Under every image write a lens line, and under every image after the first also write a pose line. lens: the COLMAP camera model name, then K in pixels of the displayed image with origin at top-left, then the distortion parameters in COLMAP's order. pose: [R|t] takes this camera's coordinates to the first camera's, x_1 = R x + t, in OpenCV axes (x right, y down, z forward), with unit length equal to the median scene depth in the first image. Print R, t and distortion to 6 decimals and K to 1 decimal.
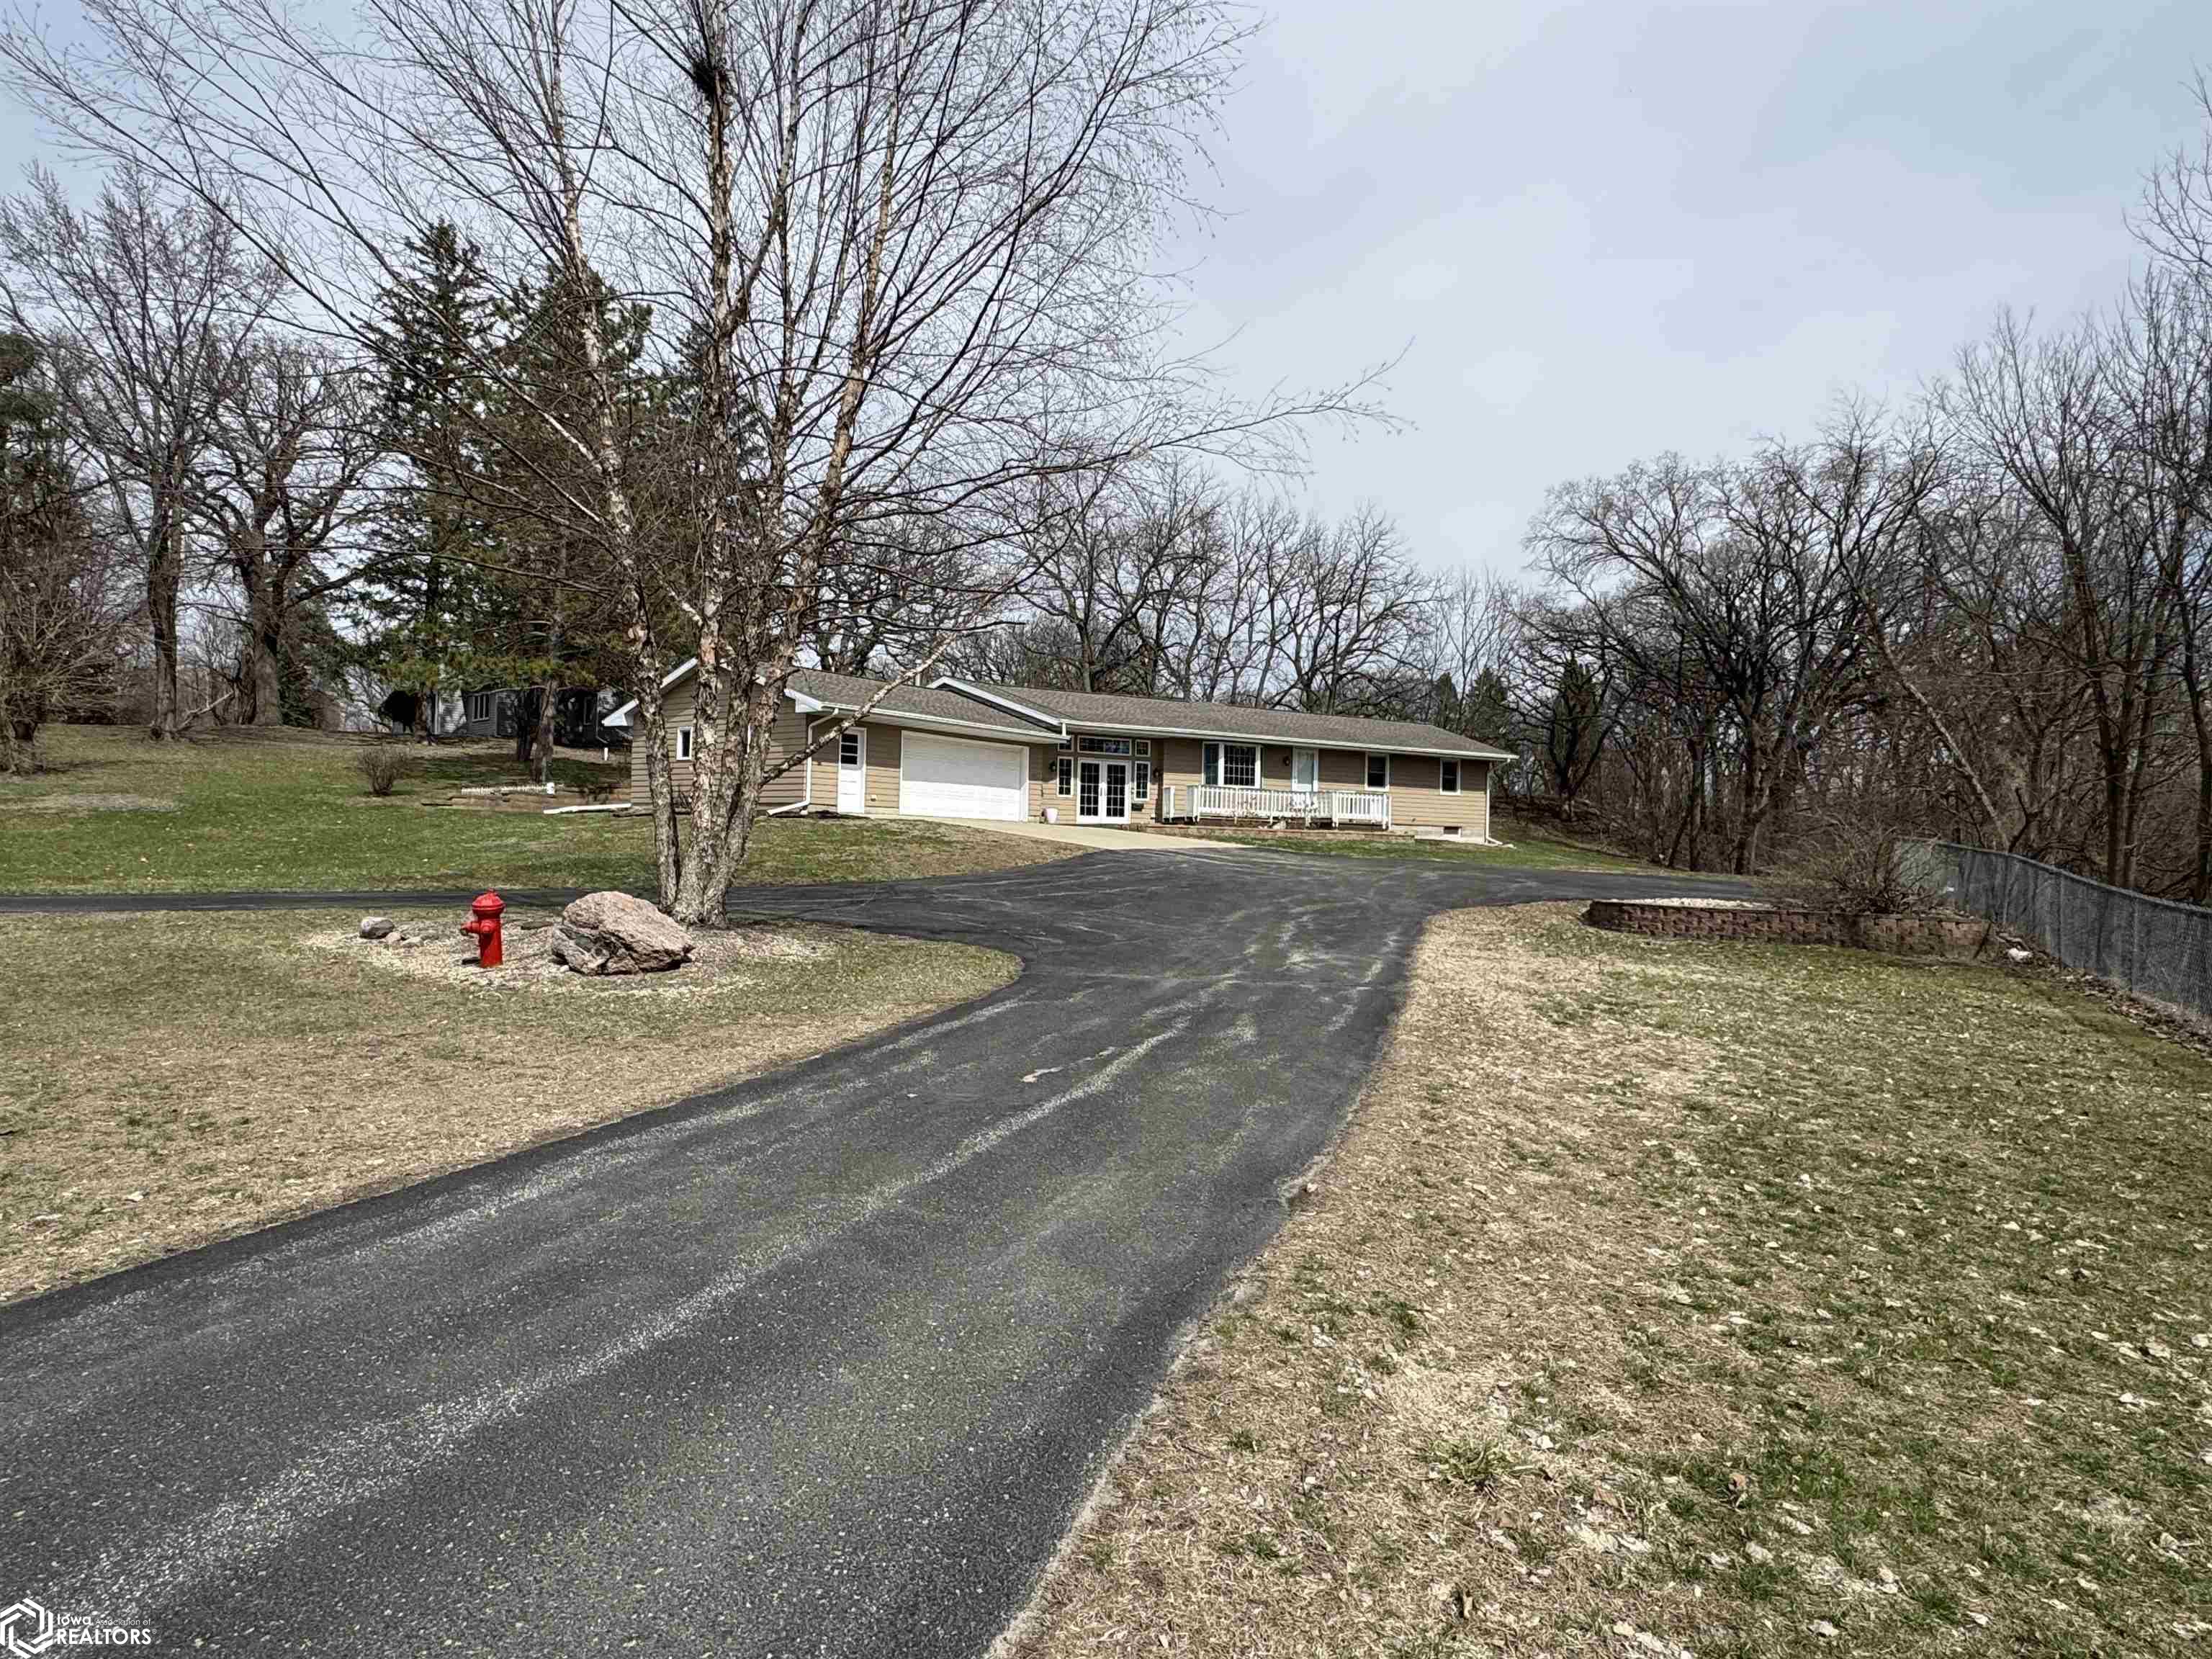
lens RADIAL K [[1220.4, 0, 1097.2], [0, 1220.4, 836.7], [0, 0, 1]] dist [-0.001597, 0.001963]
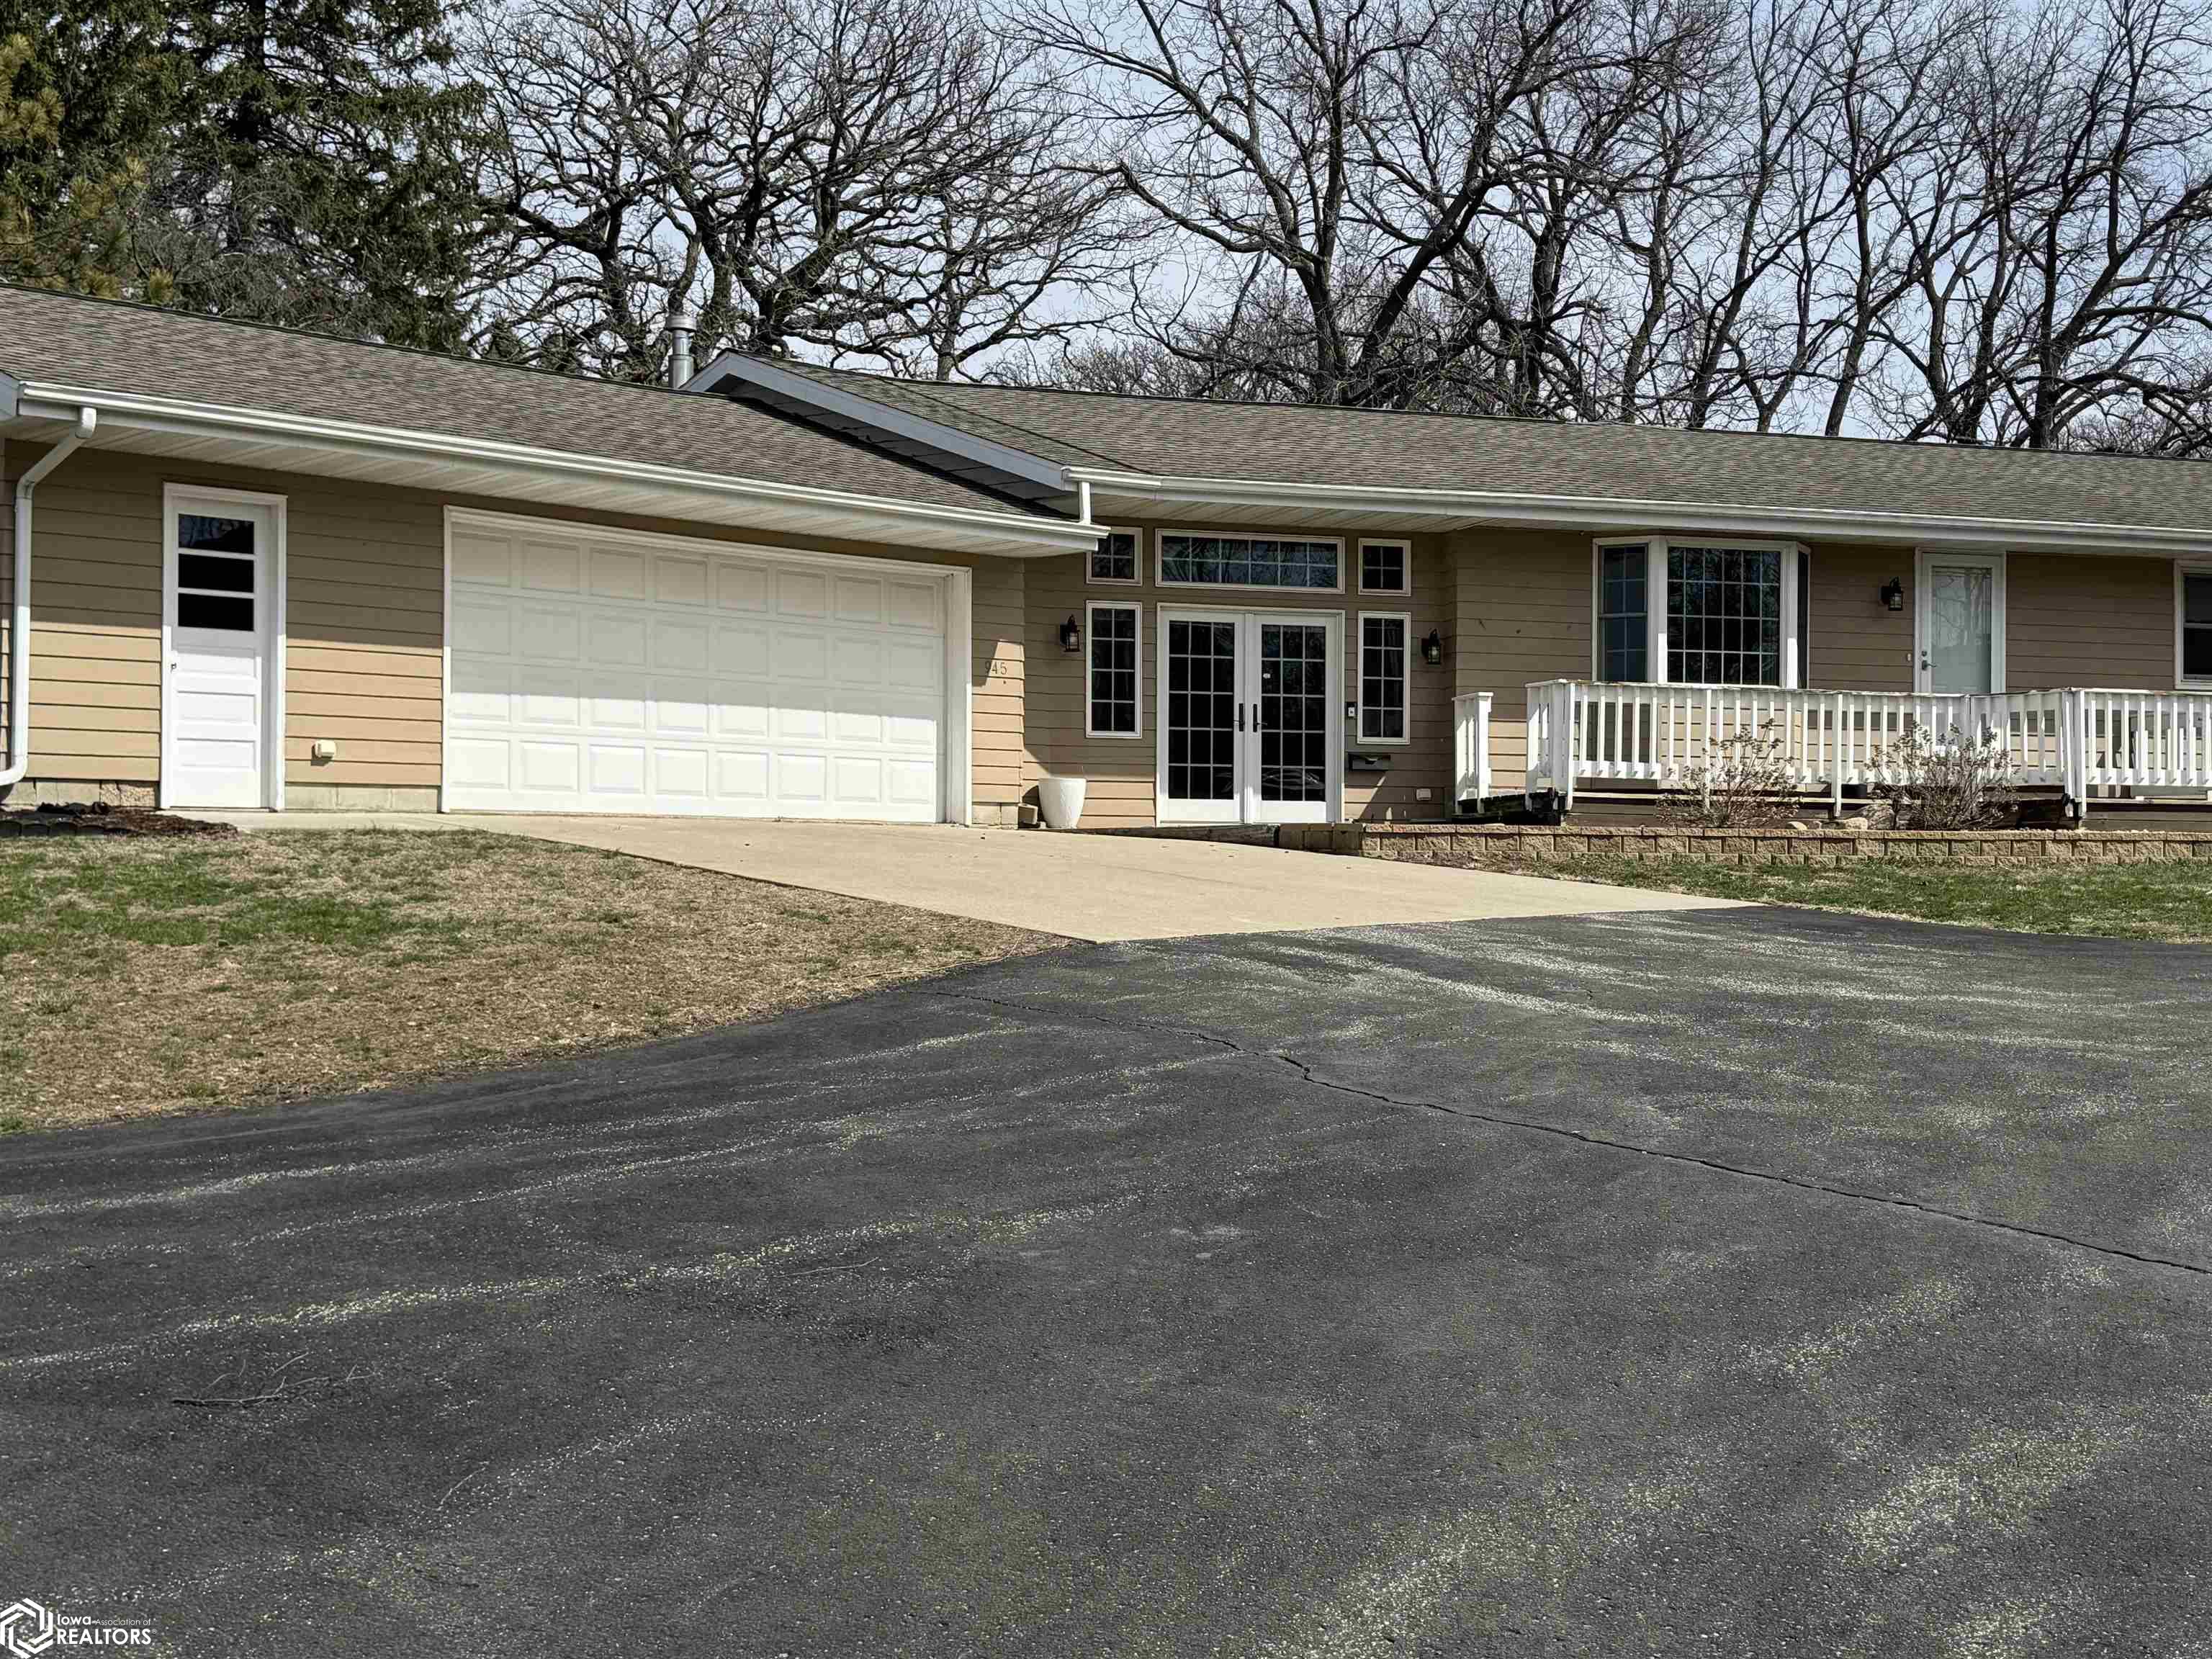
lens RADIAL K [[2703.4, 0, 1106.0], [0, 2703.4, 829.5], [0, 0, 1]] dist [0.181136, -0.349188]
pose [[0.990628, -0.022086, -0.134791, 0.056972], [0.021193, 0.999743, -0.008052, -0.004835], [0.134934, 0.005120, 0.990841, 0.332244]]
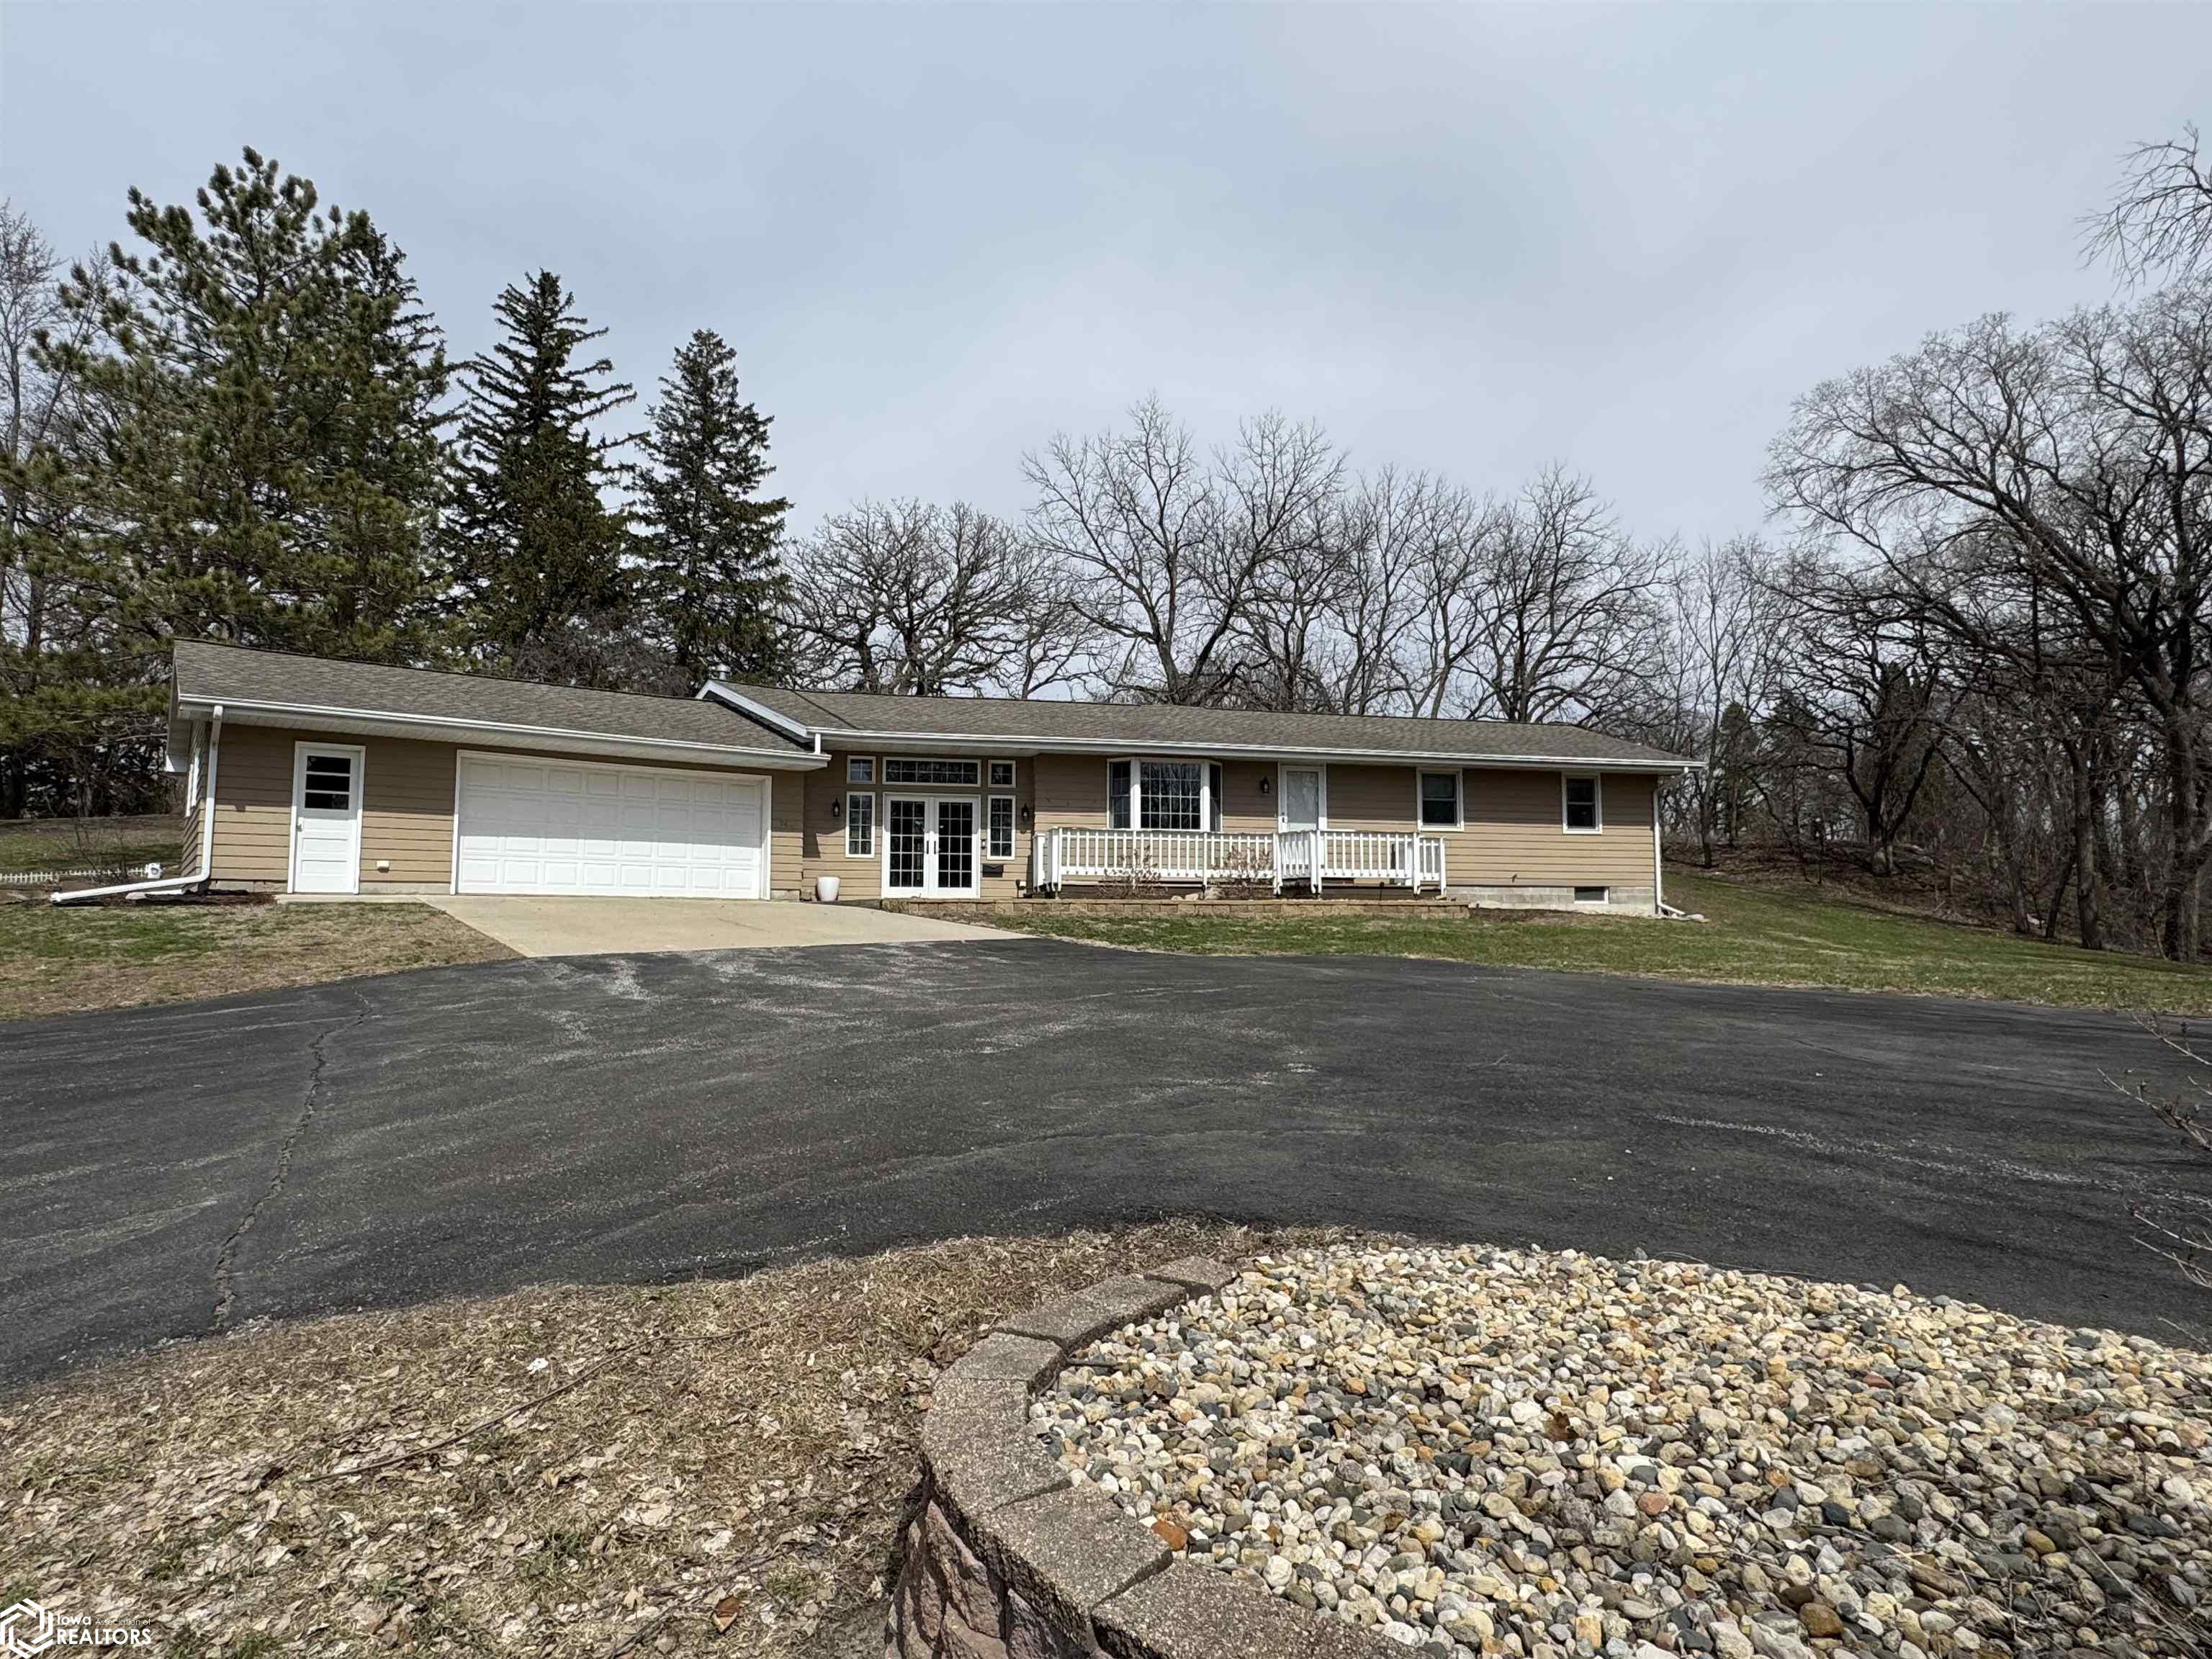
lens RADIAL K [[1214.2, 0, 1101.0], [0, 1214.2, 826.3], [0, 0, 1]] dist [-0.000470, -0.000481]
pose [[0.971318, -0.042491, -0.233955, 0.223523], [0.025515, 0.996848, -0.075119, 0.000675], [0.236410, 0.066995, 0.969341, 0.417371]]
